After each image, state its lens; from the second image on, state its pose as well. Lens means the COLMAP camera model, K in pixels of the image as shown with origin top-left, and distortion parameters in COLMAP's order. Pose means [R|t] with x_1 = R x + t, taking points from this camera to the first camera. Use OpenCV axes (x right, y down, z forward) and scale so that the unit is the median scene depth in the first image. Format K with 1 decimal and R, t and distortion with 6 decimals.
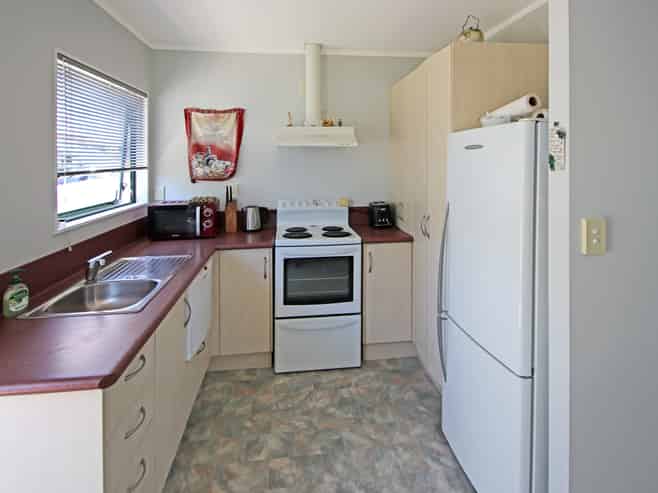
lens RADIAL K [[368.0, 0, 331.4], [0, 368.0, 171.8], [0, 0, 1]] dist [-0.001167, 0.000562]
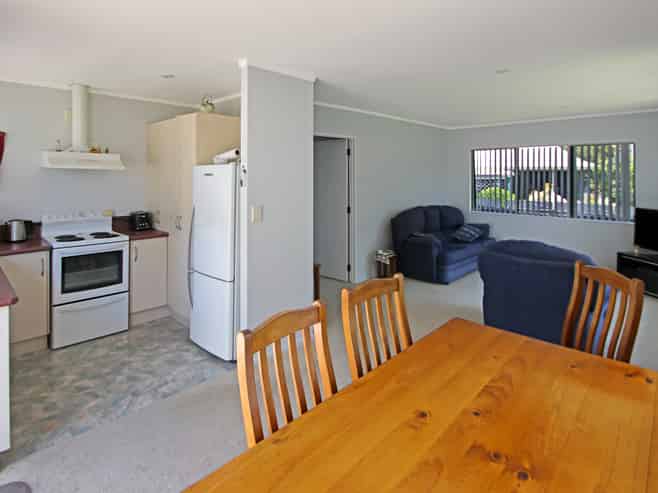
lens RADIAL K [[368.0, 0, 331.4], [0, 368.0, 171.8], [0, 0, 1]] dist [-0.001167, 0.000562]
pose [[0.770087, 0.021197, 0.637587, -0.216624], [0.010063, 0.998920, -0.045364, 0.008125], [-0.637860, 0.041350, 0.769042, -0.548117]]
